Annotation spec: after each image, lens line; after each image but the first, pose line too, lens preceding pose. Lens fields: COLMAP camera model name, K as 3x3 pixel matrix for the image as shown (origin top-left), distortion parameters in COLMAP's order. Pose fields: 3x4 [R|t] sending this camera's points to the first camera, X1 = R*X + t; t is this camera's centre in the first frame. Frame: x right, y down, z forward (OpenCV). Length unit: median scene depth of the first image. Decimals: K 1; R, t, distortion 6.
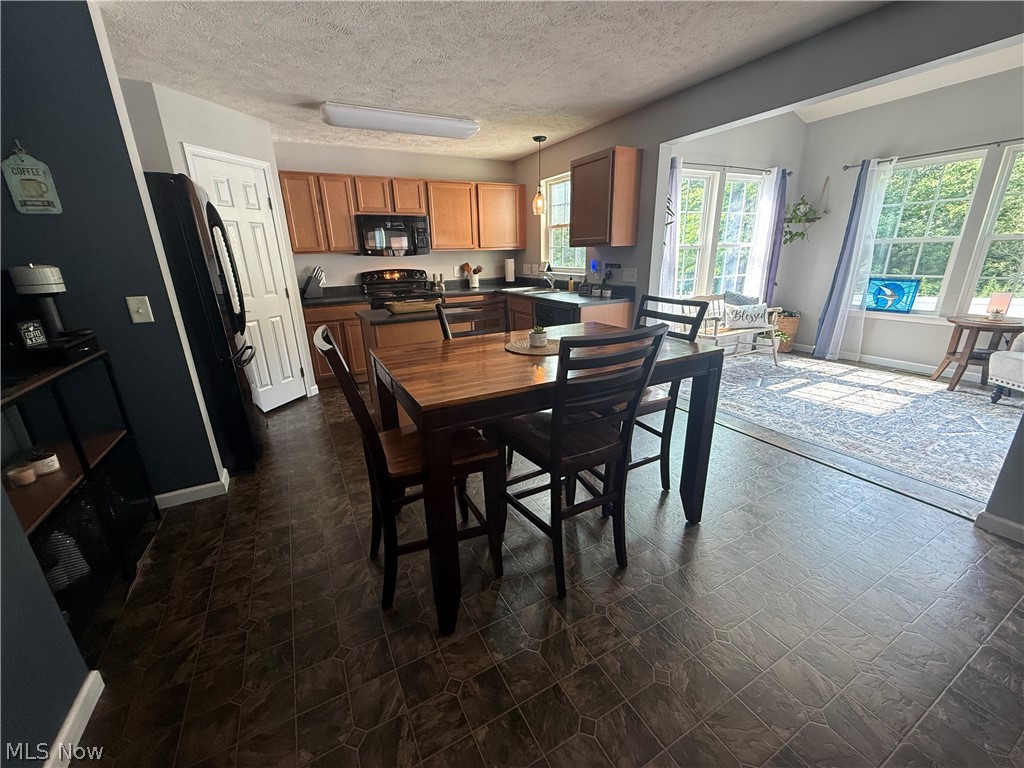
lens RADIAL K [[409.1, 0, 509.1], [0, 409.1, 380.9], [0, 0, 1]] dist [-0.002795, 0.000356]
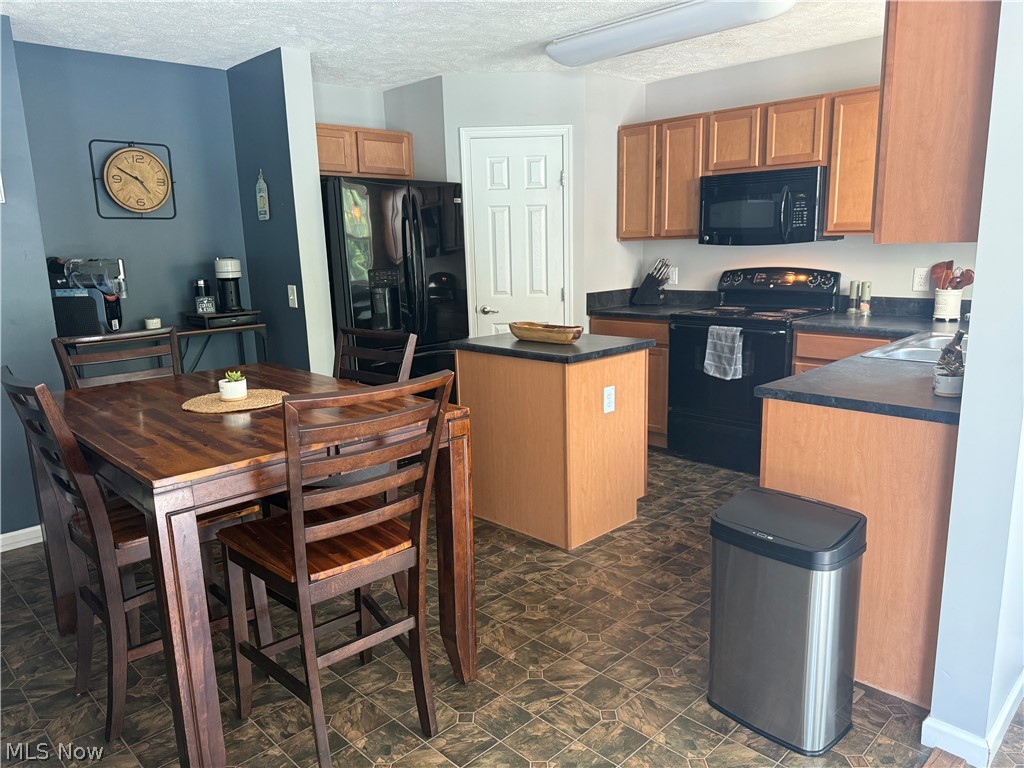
lens RADIAL K [[729.4, 0, 518.8], [0, 729.4, 387.7], [0, 0, 1]] dist [0.037273, -0.053106]
pose [[0.286513, 0.208217, -0.935177, 0.593413], [-0.267903, 0.954573, 0.130457, -0.169939], [0.919858, 0.213160, 0.329280, 0.440174]]
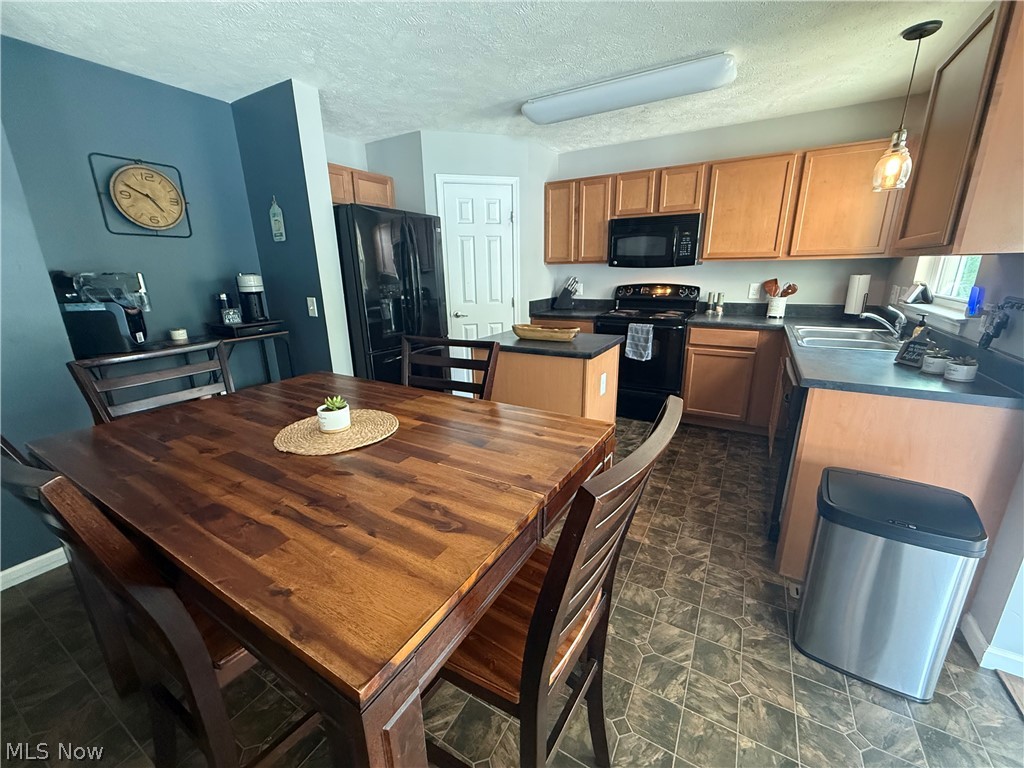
lens RADIAL K [[409.1, 0, 512.1], [0, 409.1, 383.3], [0, 0, 1]] dist [-0.002795, 0.000356]
pose [[0.526364, 0.244772, -0.814265, 0.294225], [-0.250552, 0.959796, 0.126555, -0.124065], [0.812505, 0.137402, 0.566530, 0.366551]]
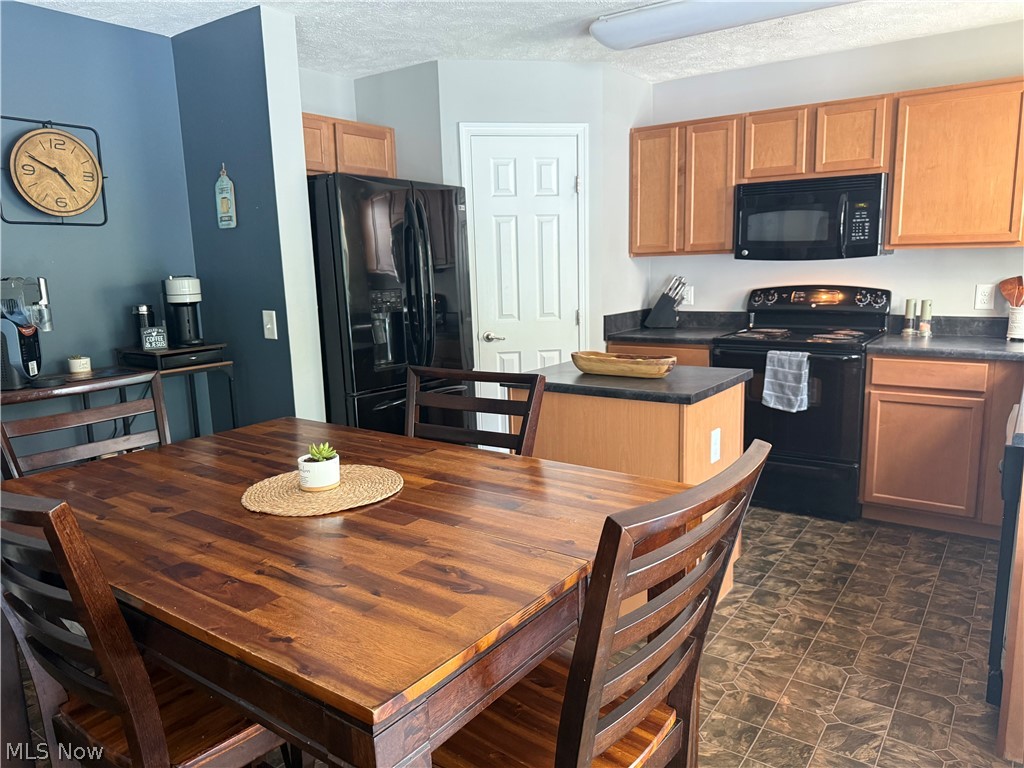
lens RADIAL K [[729.4, 0, 524.3], [0, 729.4, 383.6], [0, 0, 1]] dist [0.037273, -0.053106]
pose [[0.452544, 0.163045, -0.876710, 0.370871], [-0.252518, 0.966332, 0.049366, -0.124308], [0.855242, 0.199045, 0.478479, 0.333663]]
